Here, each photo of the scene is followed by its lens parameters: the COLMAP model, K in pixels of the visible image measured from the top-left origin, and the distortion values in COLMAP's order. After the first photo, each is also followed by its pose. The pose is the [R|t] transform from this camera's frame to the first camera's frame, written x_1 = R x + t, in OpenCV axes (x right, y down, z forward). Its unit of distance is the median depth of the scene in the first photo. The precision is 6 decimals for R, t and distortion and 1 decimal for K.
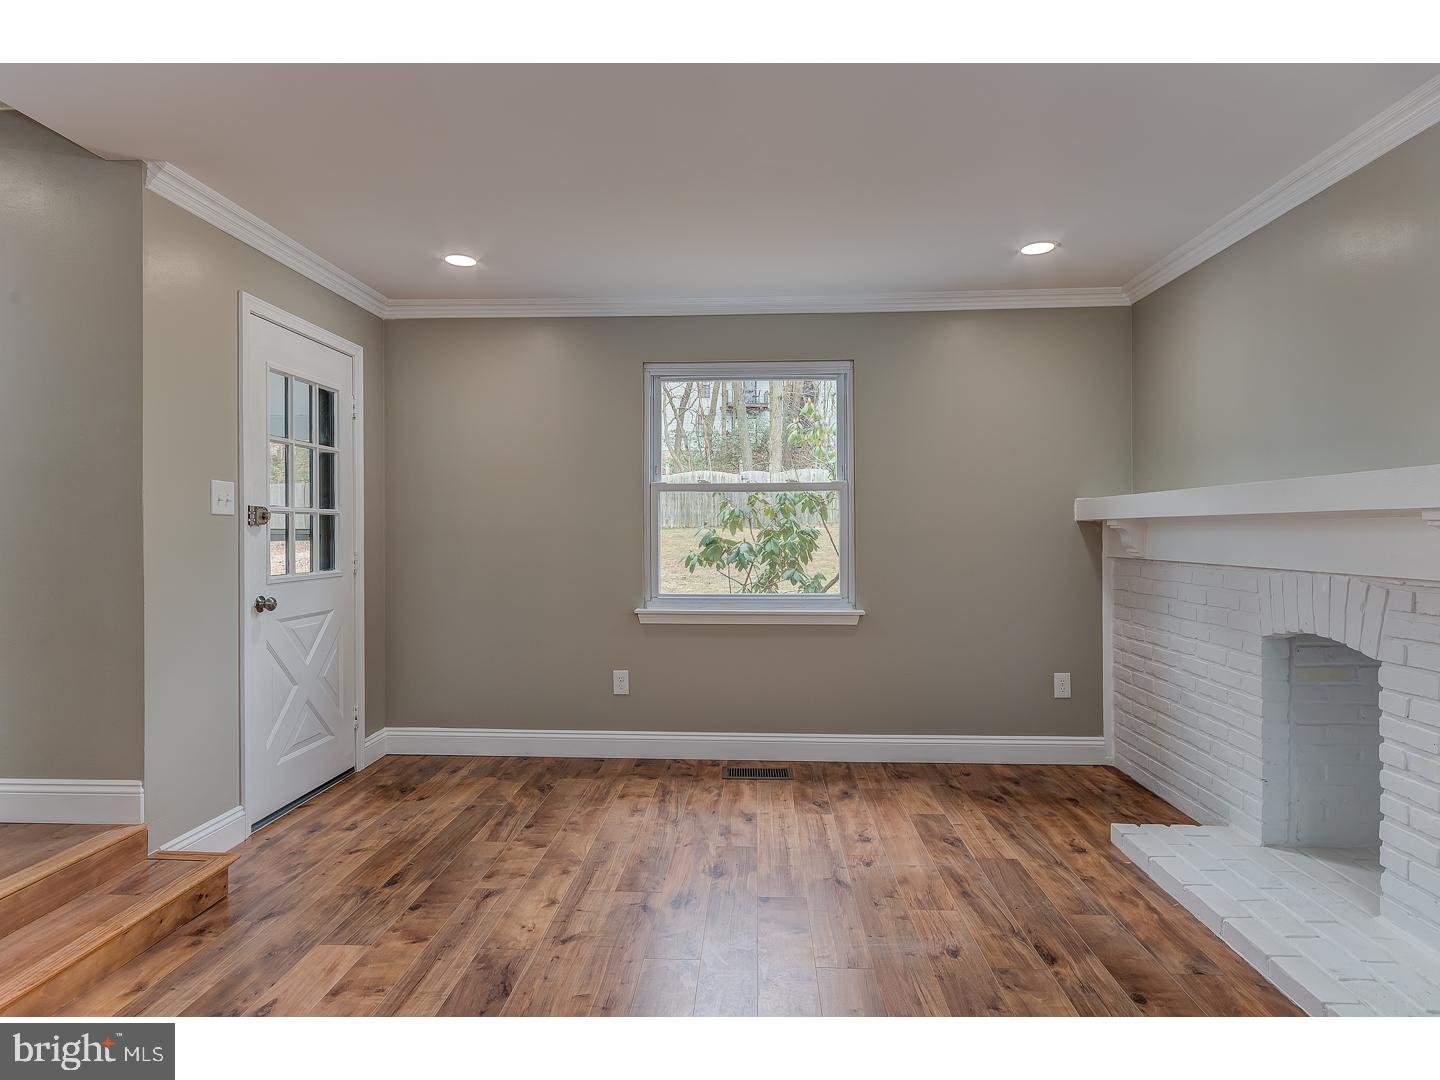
lens RADIAL K [[812.5, 0, 716.5], [0, 812.5, 529.7], [0, 0, 1]] dist [-0.000146, -0.002132]
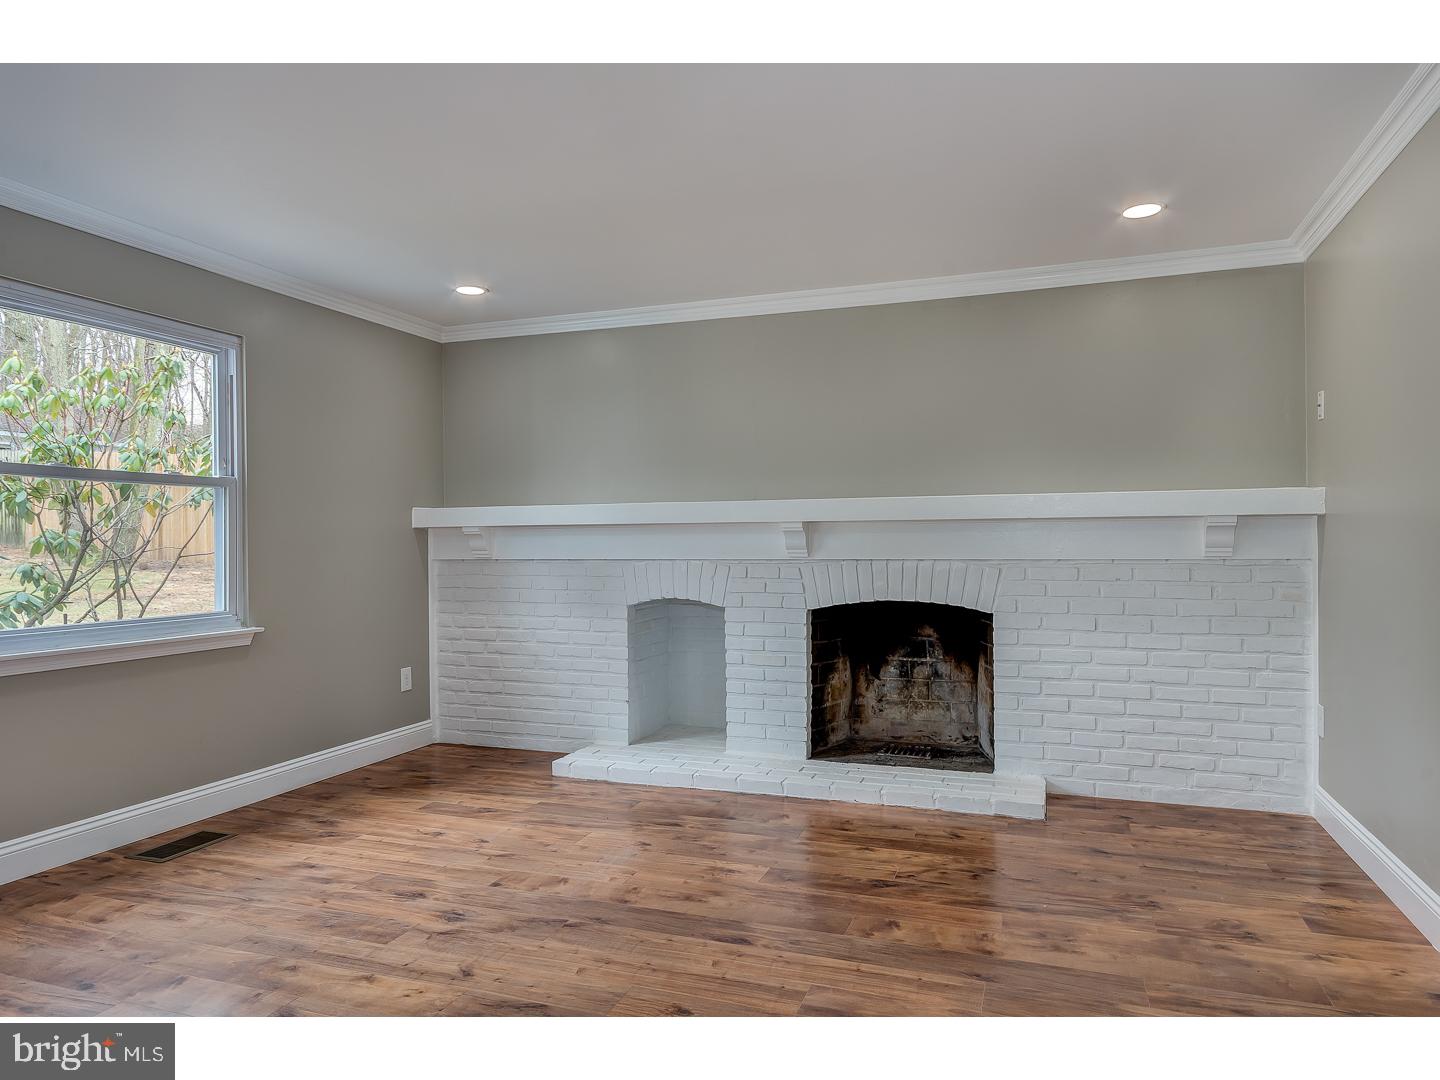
lens RADIAL K [[924.1, 0, 723.9], [0, 924.1, 535.2], [0, 0, 1]] dist [-0.008540, -0.004208]
pose [[0.277768, 0.006418, 0.960627, -0.744241], [0.006187, 0.999945, -0.008470, 0.014562], [-0.960628, 0.008296, 0.277713, 0.289114]]
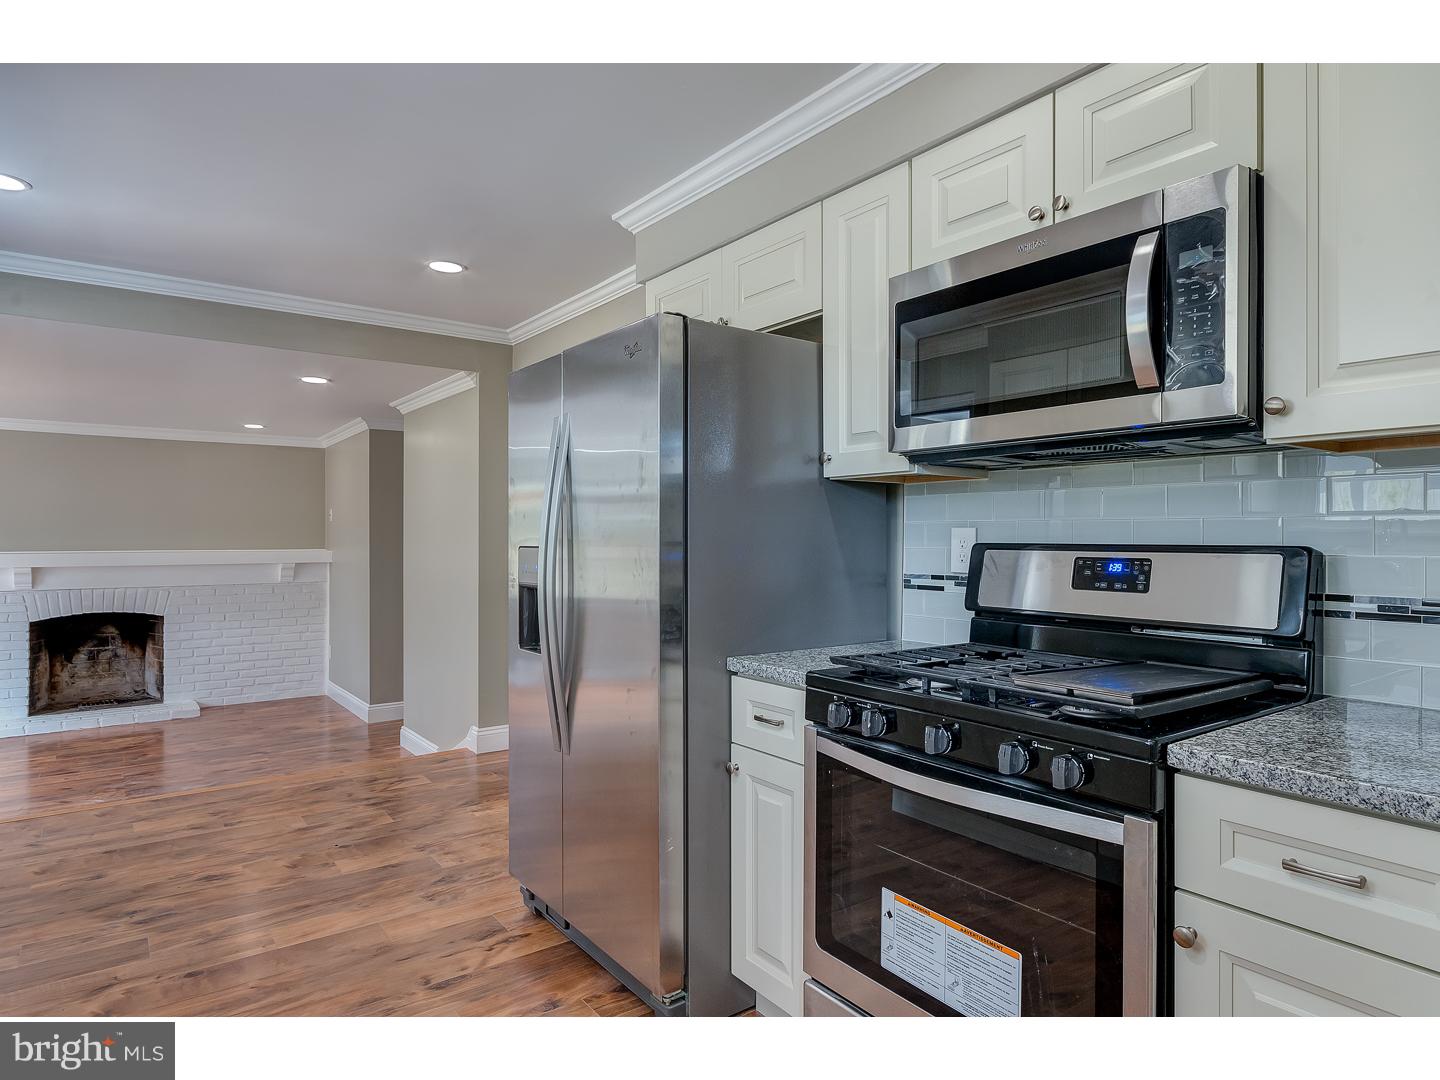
lens RADIAL K [[879.5, 0, 718.4], [0, 879.5, 535.4], [0, 0, 1]] dist [0.008363, 0.001169]
pose [[-0.628669, 0.002729, 0.777668, -1.921243], [0.003730, 0.999993, -0.000494, -0.074534], [-0.777664, 0.002590, -0.628675, 0.573116]]
